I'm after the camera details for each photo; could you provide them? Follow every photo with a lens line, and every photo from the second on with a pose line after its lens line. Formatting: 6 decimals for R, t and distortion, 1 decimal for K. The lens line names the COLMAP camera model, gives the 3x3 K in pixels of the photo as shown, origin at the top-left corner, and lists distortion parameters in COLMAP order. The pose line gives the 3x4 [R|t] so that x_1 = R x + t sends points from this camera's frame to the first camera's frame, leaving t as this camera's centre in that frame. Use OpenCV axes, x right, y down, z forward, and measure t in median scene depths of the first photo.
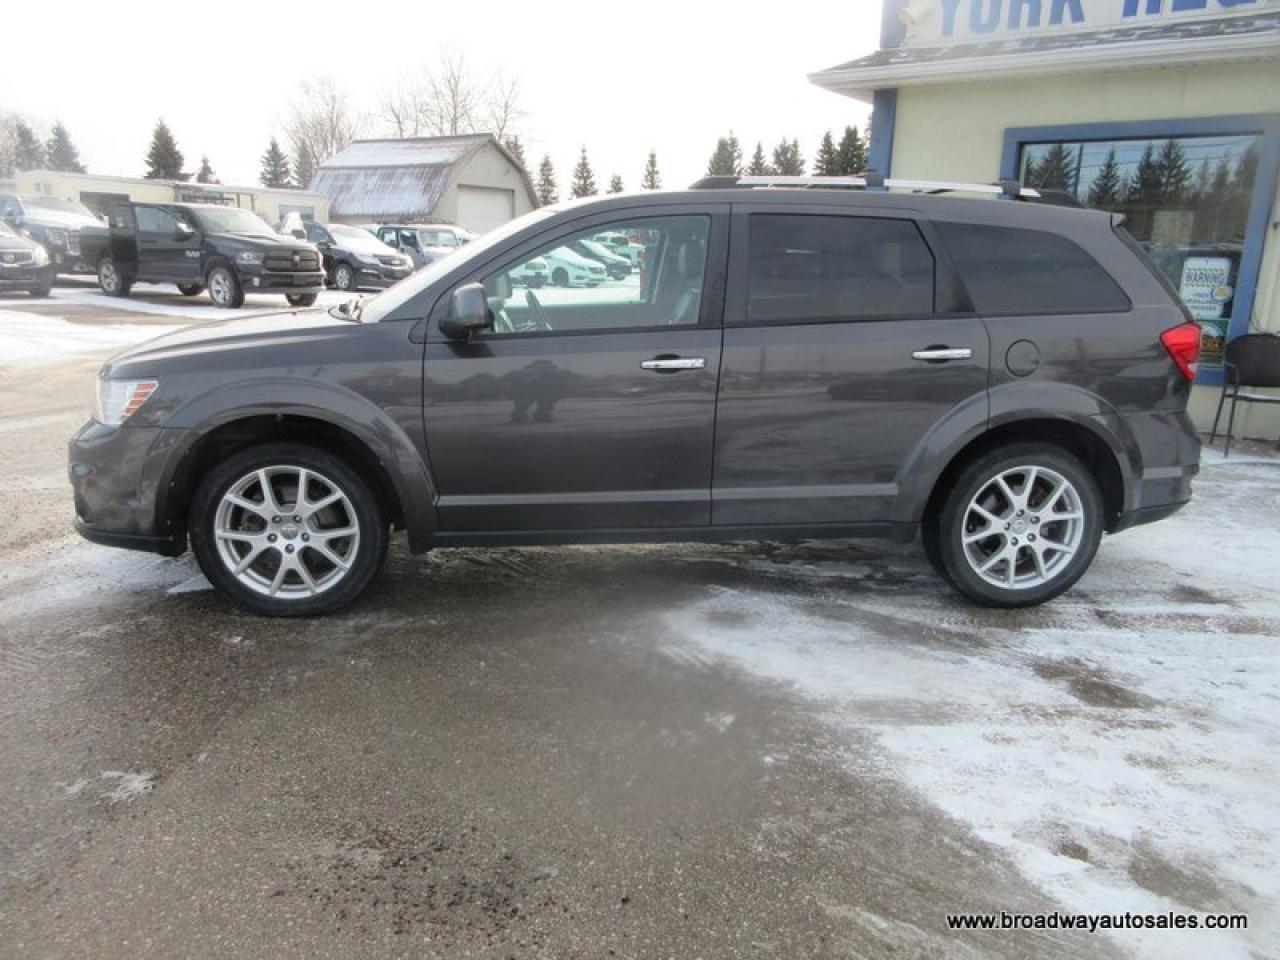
lens RADIAL K [[962.4, 0, 642.6], [0, 962.4, 480.2], [0, 0, 1]] dist [0.020413, -0.016159]
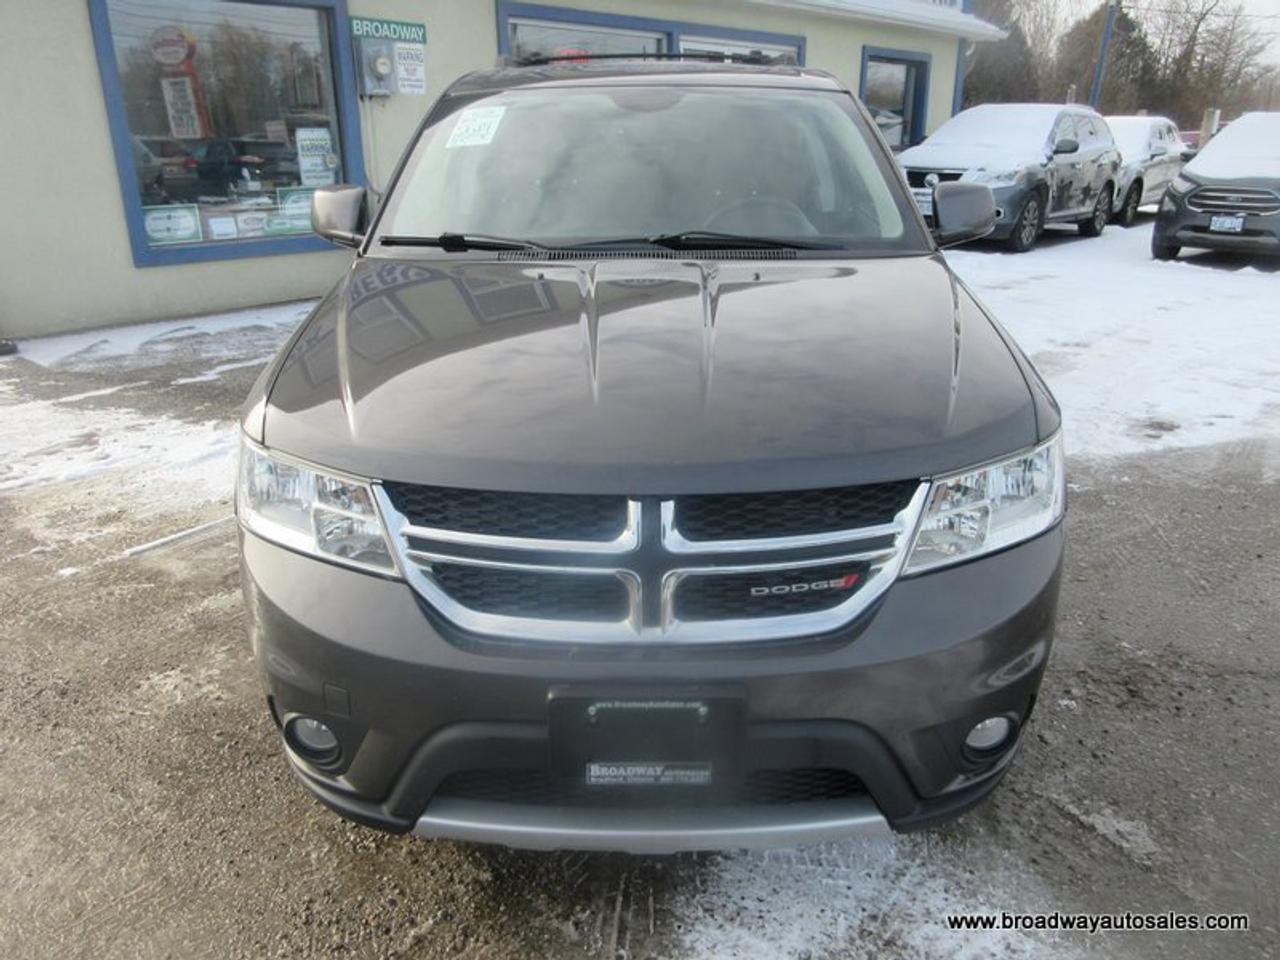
lens RADIAL K [[962.4, 0, 637.1], [0, 962.4, 475.7], [0, 0, 1]] dist [0.020413, -0.016159]
pose [[0.118881, -0.360509, 0.925149, -0.924495], [0.239187, 0.914715, 0.325708, -0.266063], [-0.963668, 0.182563, 0.194971, 0.981211]]
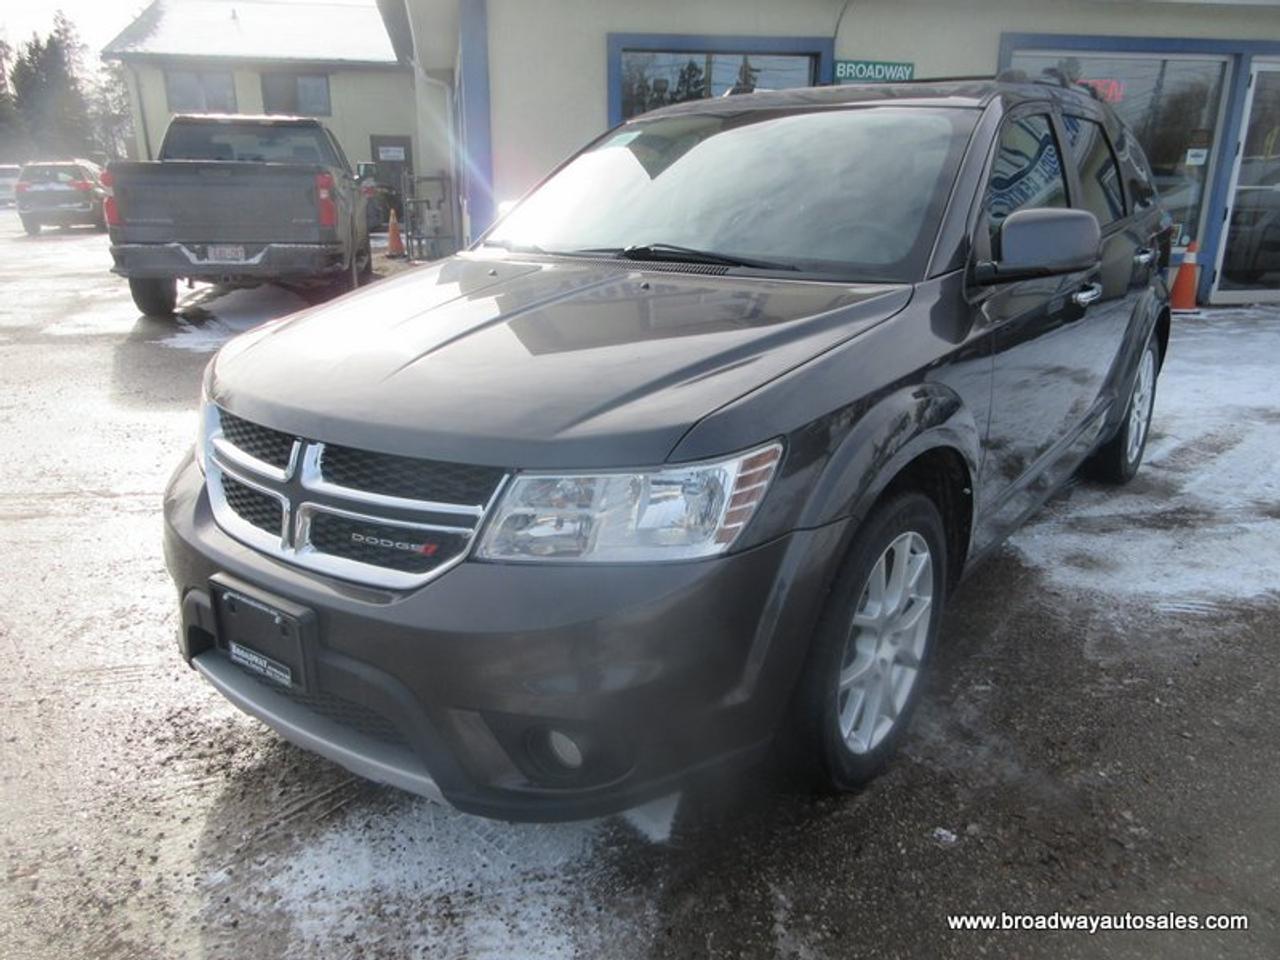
lens RADIAL K [[962.4, 0, 634.6], [0, 962.4, 476.8], [0, 0, 1]] dist [0.020413, -0.016159]
pose [[0.680719, -0.243527, 0.690881, -0.784361], [0.188411, 0.969600, 0.156132, -0.154550], [-0.707900, 0.023887, 0.705908, 0.610458]]
